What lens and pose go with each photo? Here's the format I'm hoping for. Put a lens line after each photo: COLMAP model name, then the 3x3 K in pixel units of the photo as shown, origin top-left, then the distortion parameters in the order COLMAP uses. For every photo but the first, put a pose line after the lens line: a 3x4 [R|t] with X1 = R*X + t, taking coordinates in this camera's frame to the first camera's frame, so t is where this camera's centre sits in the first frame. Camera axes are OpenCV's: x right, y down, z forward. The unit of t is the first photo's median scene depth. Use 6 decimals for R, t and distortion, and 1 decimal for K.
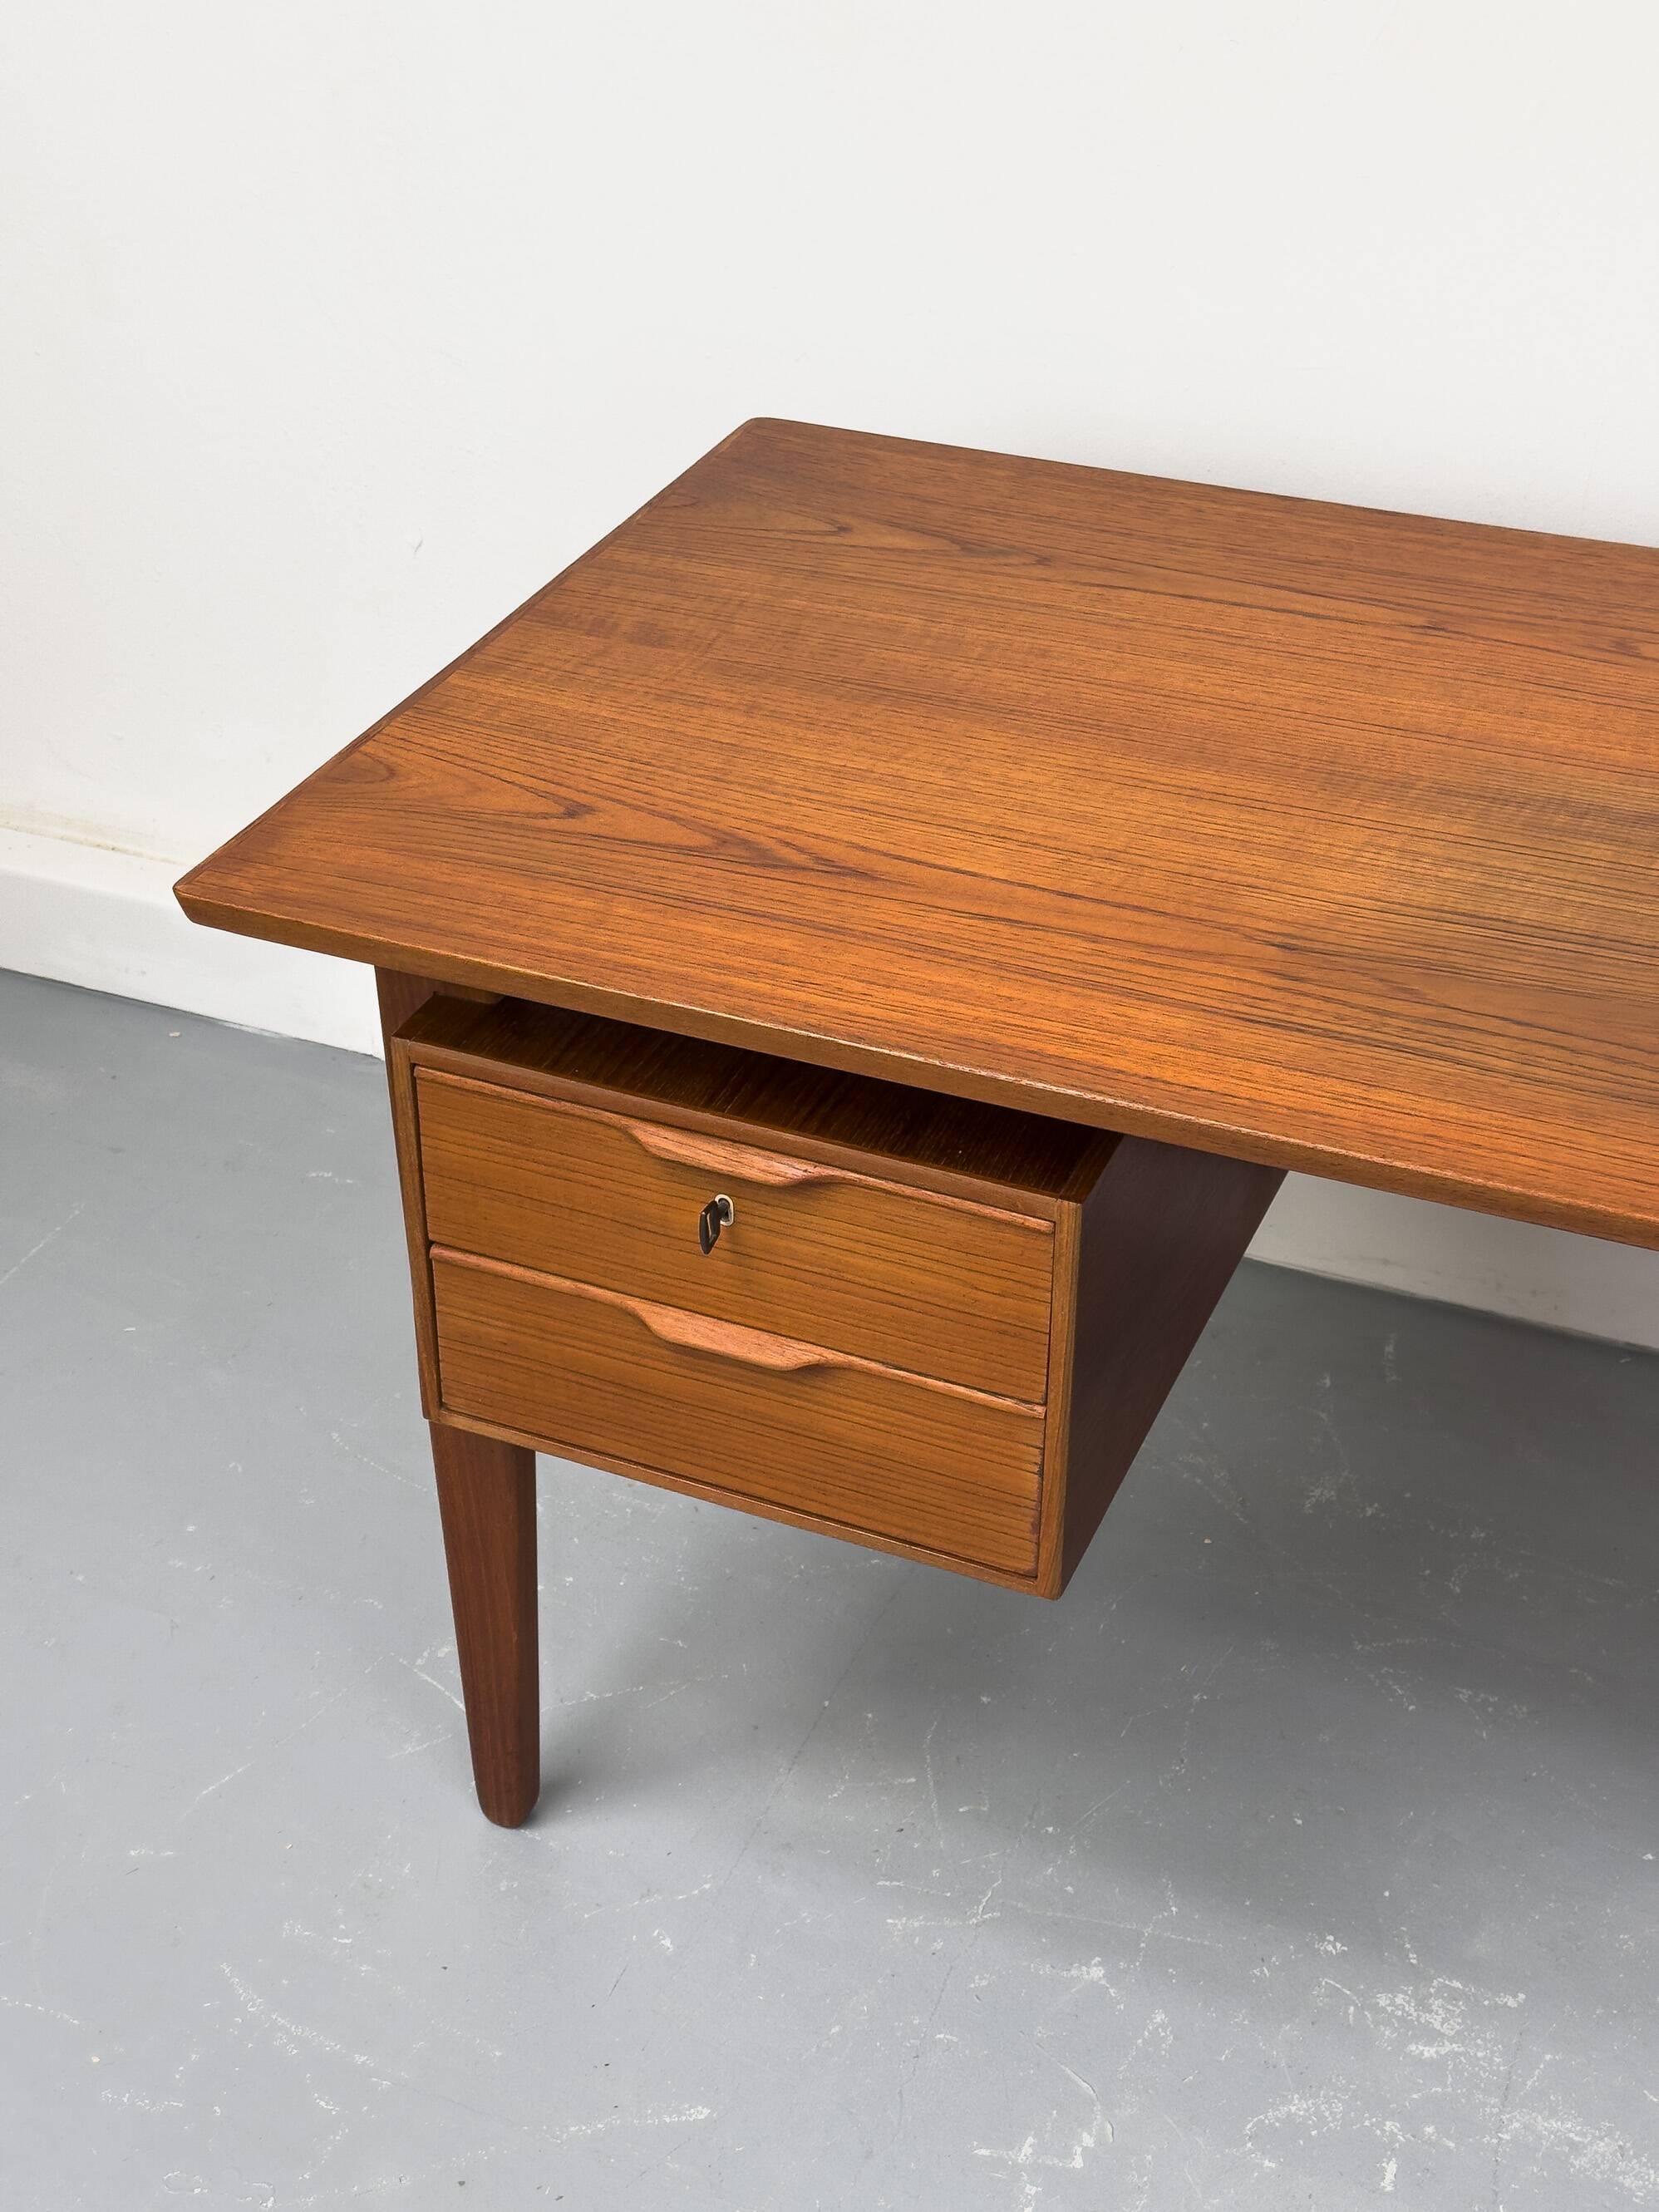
lens RADIAL K [[3104.3, 0, 830.2], [0, 3104.3, 1101.6], [0, 0, 1]] dist [0.127048, 0.000000]
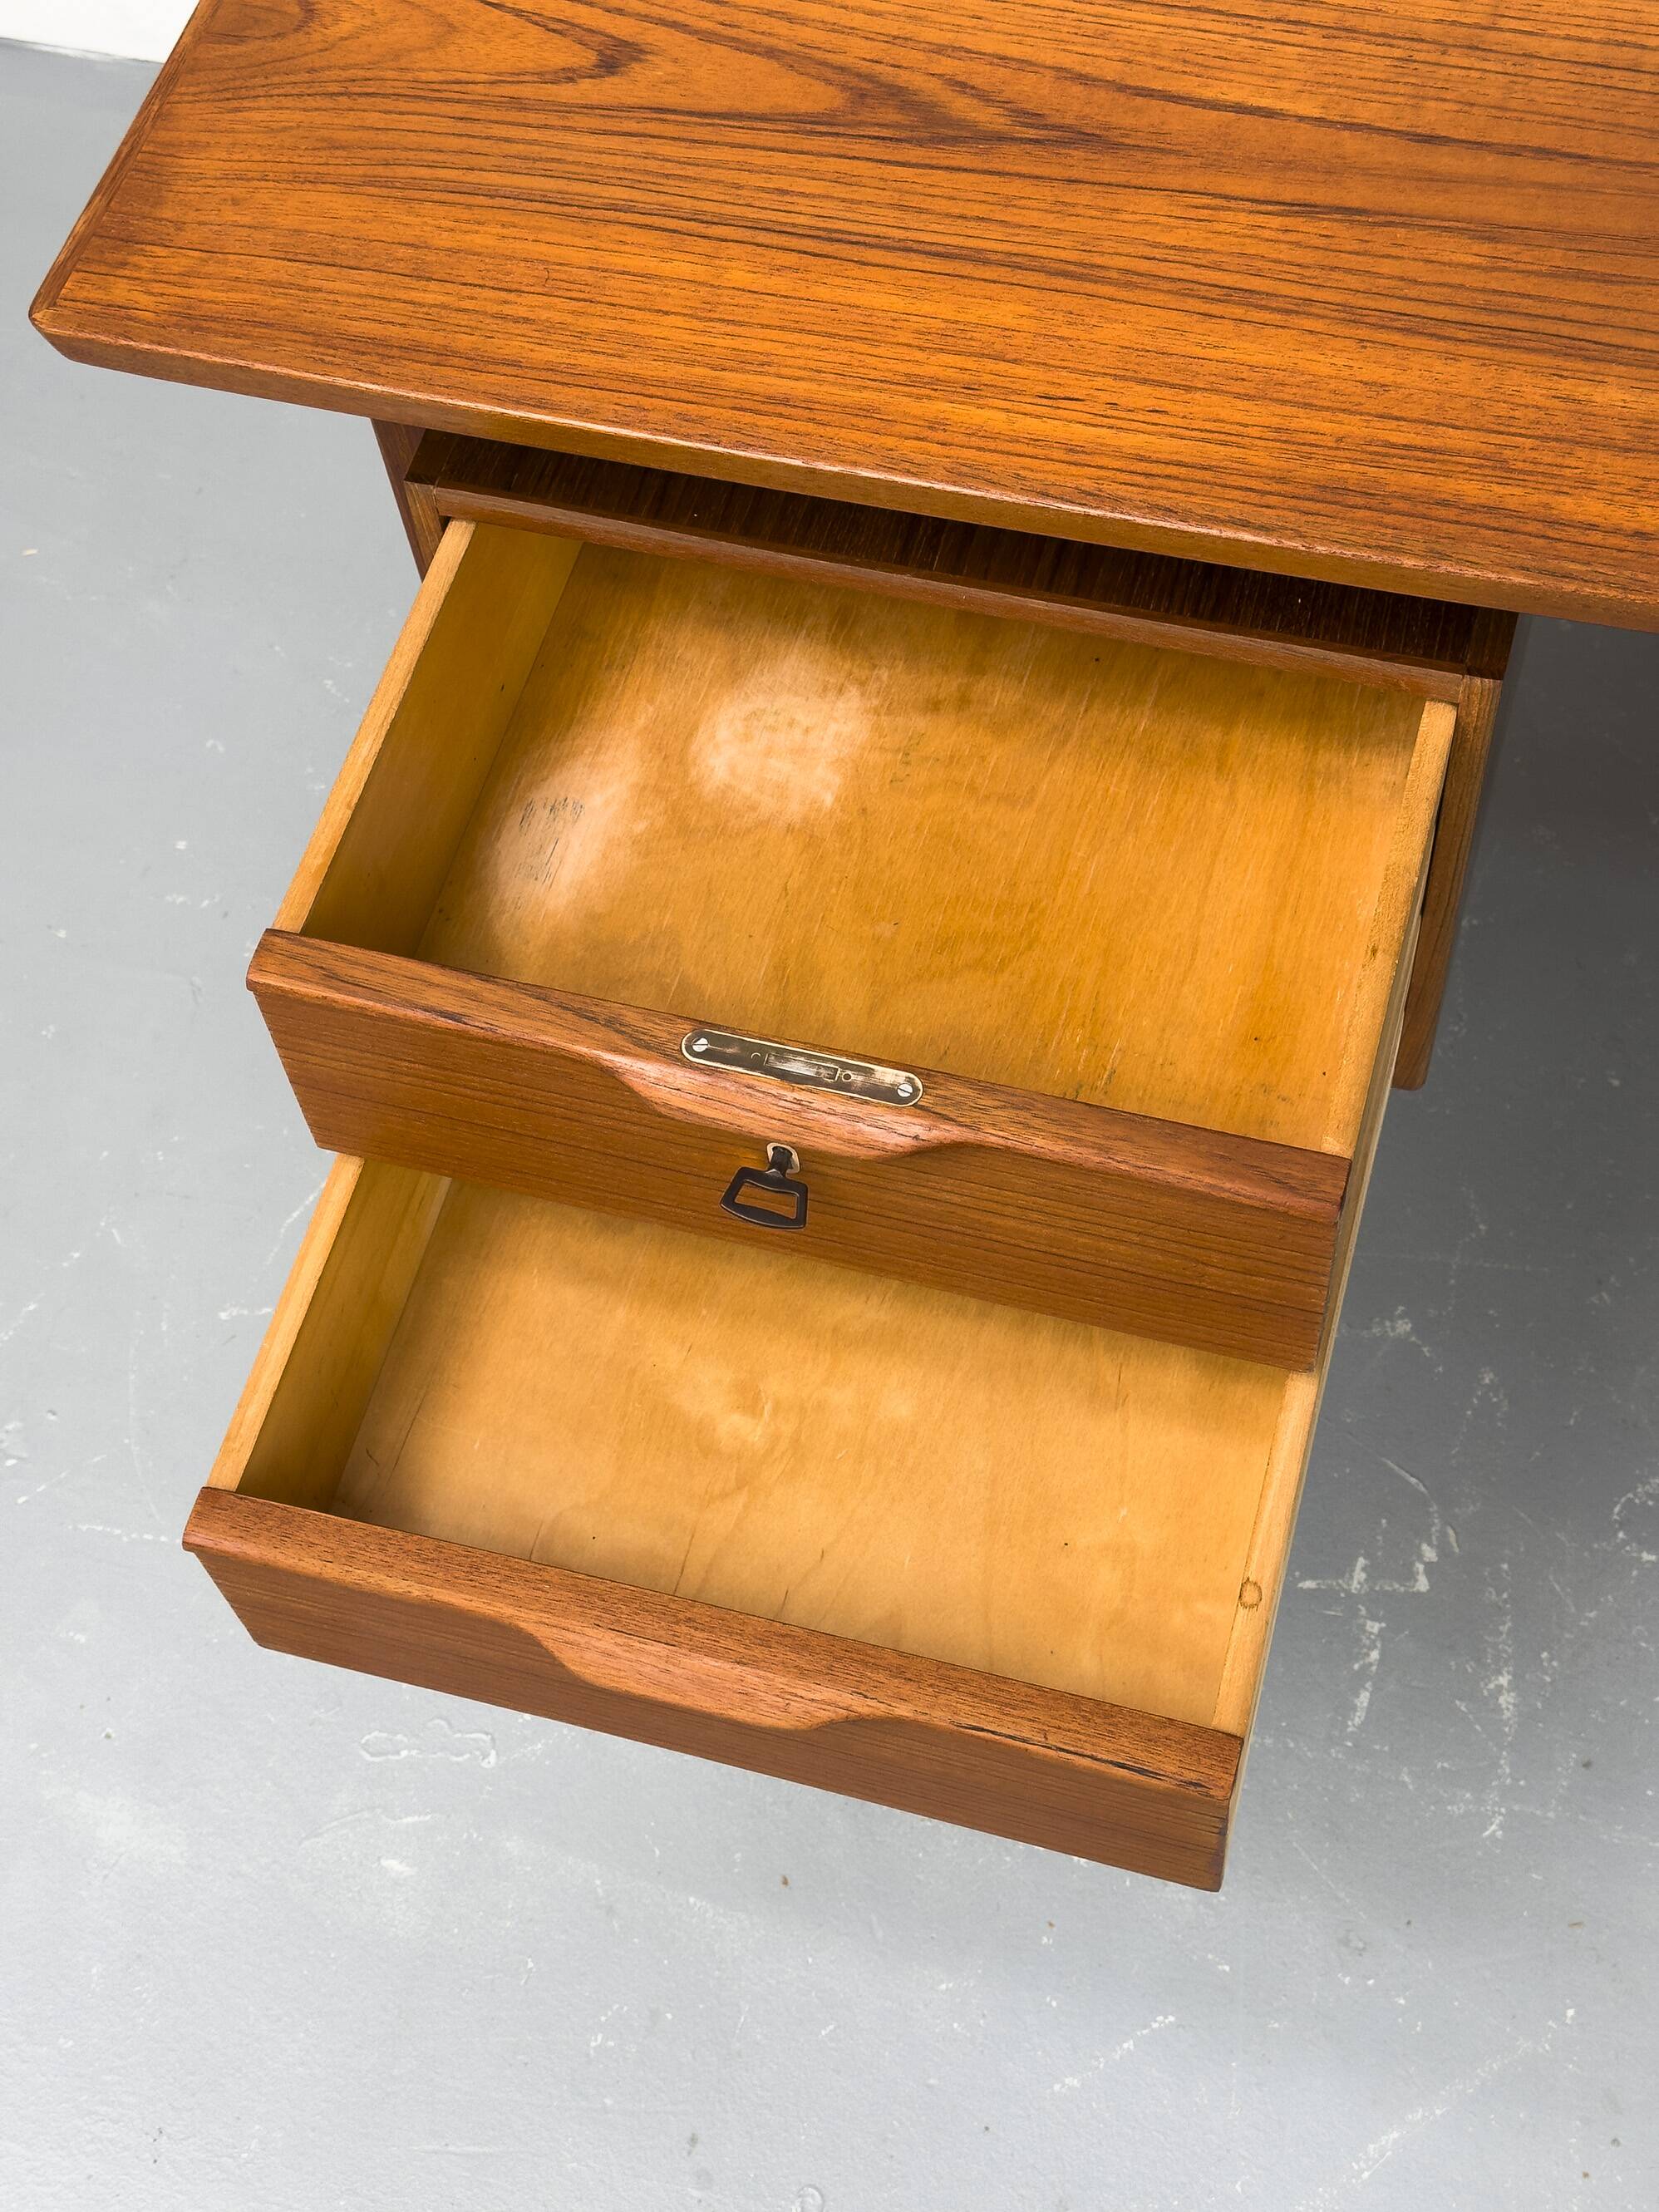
lens RADIAL K [[3104.3, 0, 824.6], [0, 3104.3, 1094.3], [0, 0, 1]] dist [0.127048, 0.000000]
pose [[0.990886, -0.134702, 0.000653, -0.071139], [0.121304, 0.894415, 0.430472, -0.182689], [-0.058569, -0.426470, 0.902604, 0.341240]]
